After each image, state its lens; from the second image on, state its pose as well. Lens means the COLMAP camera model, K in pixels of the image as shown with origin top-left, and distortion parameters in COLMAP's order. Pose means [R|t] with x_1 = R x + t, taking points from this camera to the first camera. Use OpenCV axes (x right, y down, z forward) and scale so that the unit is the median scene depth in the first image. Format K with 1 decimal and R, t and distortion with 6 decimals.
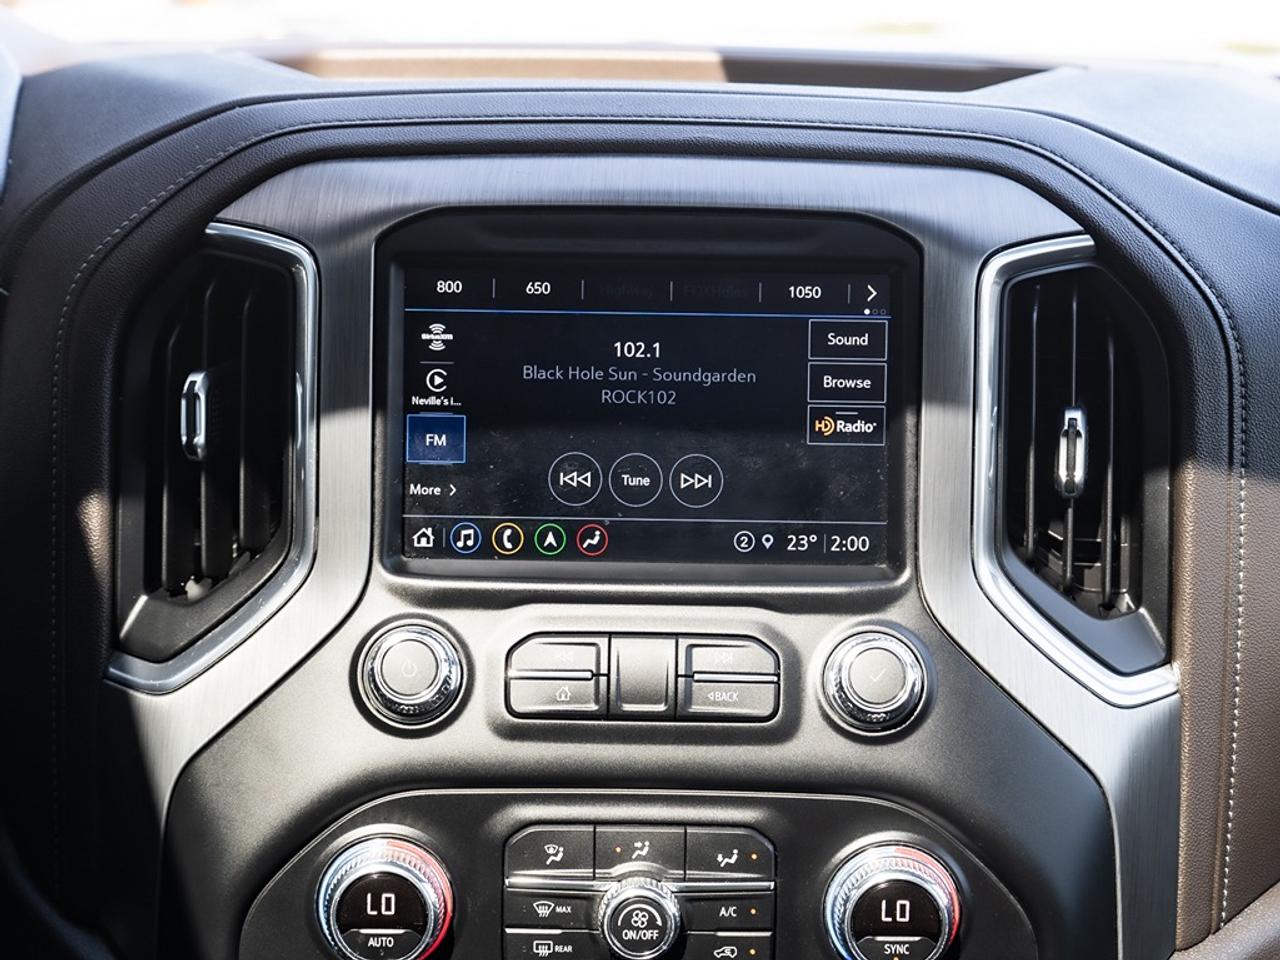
lens RADIAL K [[2624.5, 0, 640.0], [0, 2624.5, 480.0], [0, 0, 1]] dist [0.087917, 0.181503]
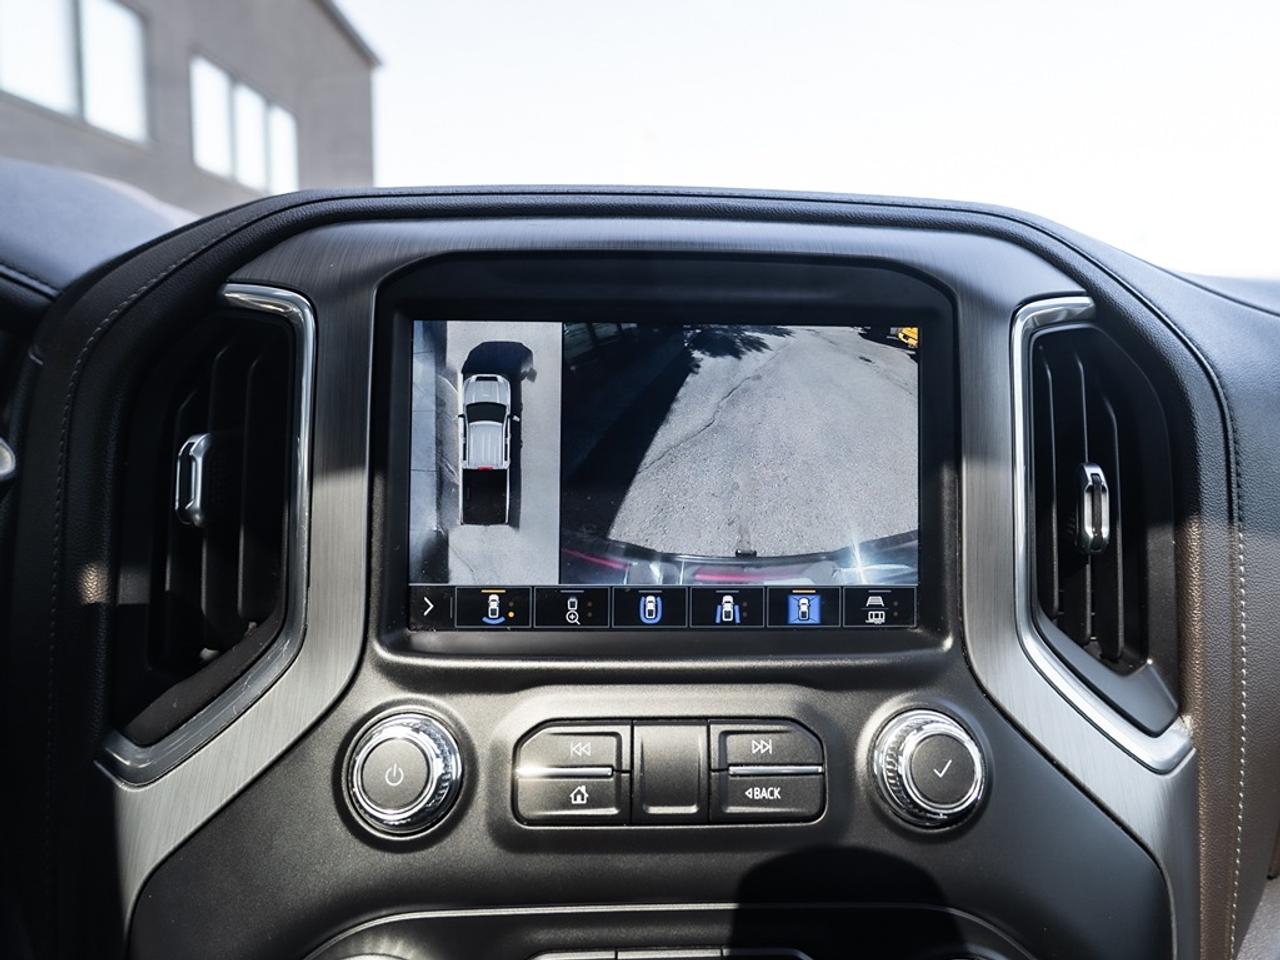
lens RADIAL K [[845.7, 0, 665.9], [0, 845.7, 428.2], [0, 0, 1]] dist [-0.004272, -0.001486]
pose [[0.998949, -0.007200, 0.045273, -0.012242], [0.012124, 0.993917, -0.109460, -0.007742], [-0.044209, 0.109894, 0.992960, 0.699427]]
